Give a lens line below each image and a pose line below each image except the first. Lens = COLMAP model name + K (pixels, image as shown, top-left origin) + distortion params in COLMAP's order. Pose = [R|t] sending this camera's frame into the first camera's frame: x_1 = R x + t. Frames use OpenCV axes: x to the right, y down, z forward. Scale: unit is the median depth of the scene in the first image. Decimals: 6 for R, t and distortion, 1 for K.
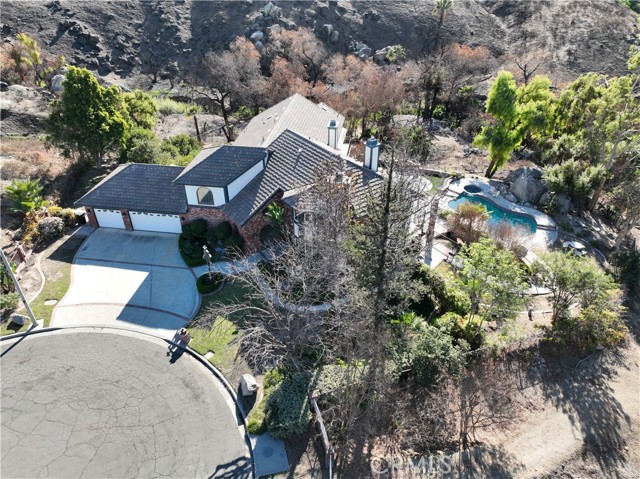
lens RADIAL K [[448.8, 0, 321.9], [0, 448.8, 241.9], [0, 0, 1]] dist [0.006345, 0.008850]
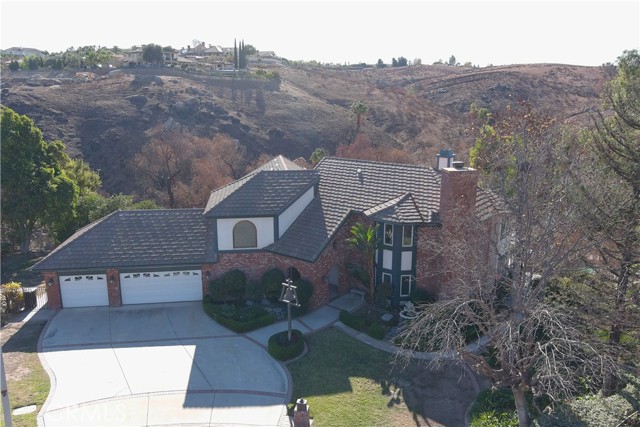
lens RADIAL K [[494.0, 0, 320.0], [0, 494.0, 213.5], [0, 0, 1]] dist [0.028933, -0.013774]
pose [[0.961495, -0.064358, 0.267181, -0.334211], [0.155897, 0.928364, -0.337397, 0.143088], [-0.226327, 0.366058, 0.902650, 0.235894]]
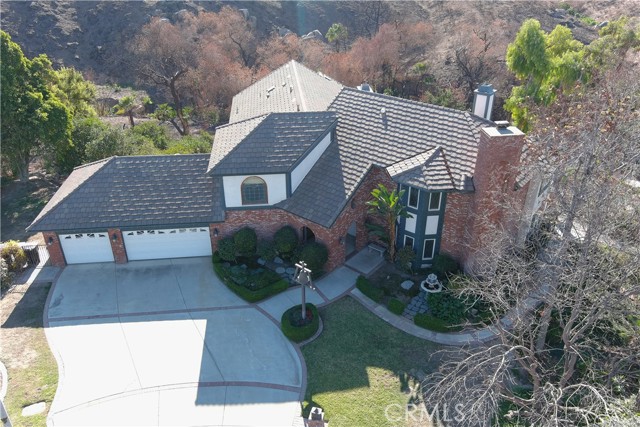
lens RADIAL K [[494.0, 0, 320.0], [0, 494.0, 213.5], [0, 0, 1]] dist [0.028933, -0.013774]
pose [[0.969566, -0.121766, 0.212404, -0.306261], [0.141076, 0.986905, -0.078201, -0.000272], [-0.200101, 0.105786, 0.974048, 0.272738]]
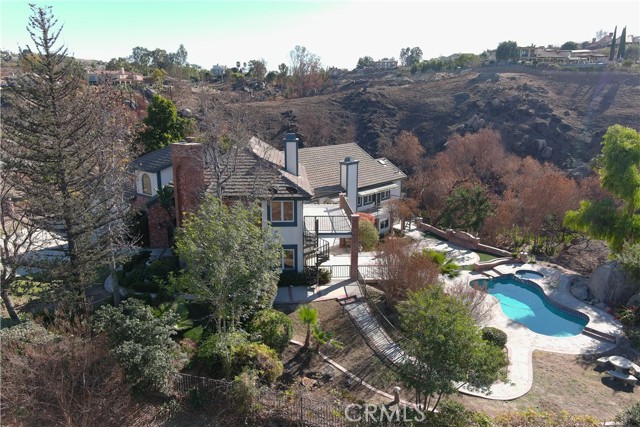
lens RADIAL K [[494.0, 0, 320.0], [0, 494.0, 213.5], [0, 0, 1]] dist [0.028933, -0.013774]
pose [[0.838489, 0.124550, -0.530494, 0.598620], [-0.307851, 0.911557, -0.272566, 0.125306], [0.449627, 0.391857, 0.802673, 0.317993]]
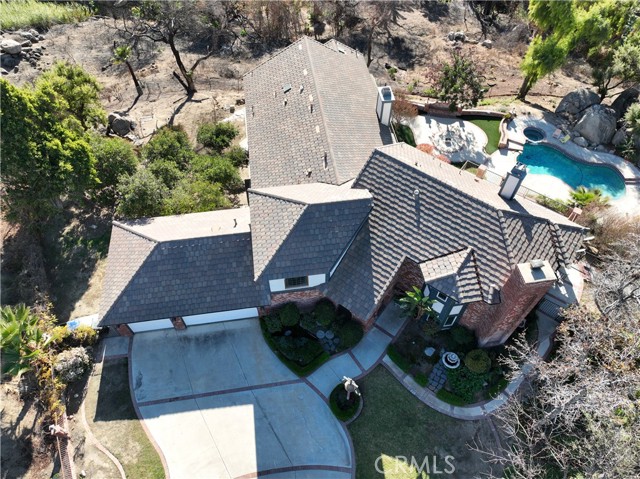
lens RADIAL K [[448.8, 0, 321.9], [0, 448.8, 241.9], [0, 0, 1]] dist [0.006345, 0.008850]
pose [[0.958381, -0.227986, 0.171836, -0.311918], [0.158542, 0.925570, 0.343781, -0.373718], [-0.237424, -0.302230, 0.923194, 0.336075]]
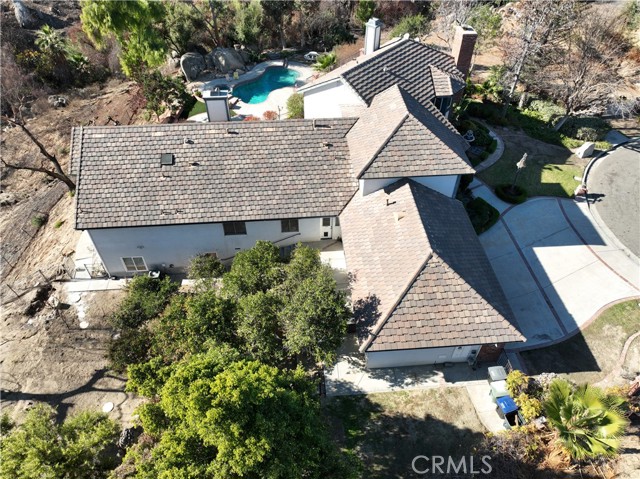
lens RADIAL K [[445.3, 0, 312.5], [0, 445.3, 238.5], [0, 0, 1]] dist [0.003924, 0.003423]
pose [[-0.206192, -0.692334, 0.691490, -0.776298], [0.560243, 0.495856, 0.663517, -0.640981], [-0.802255, 0.524215, 0.285633, 0.976203]]
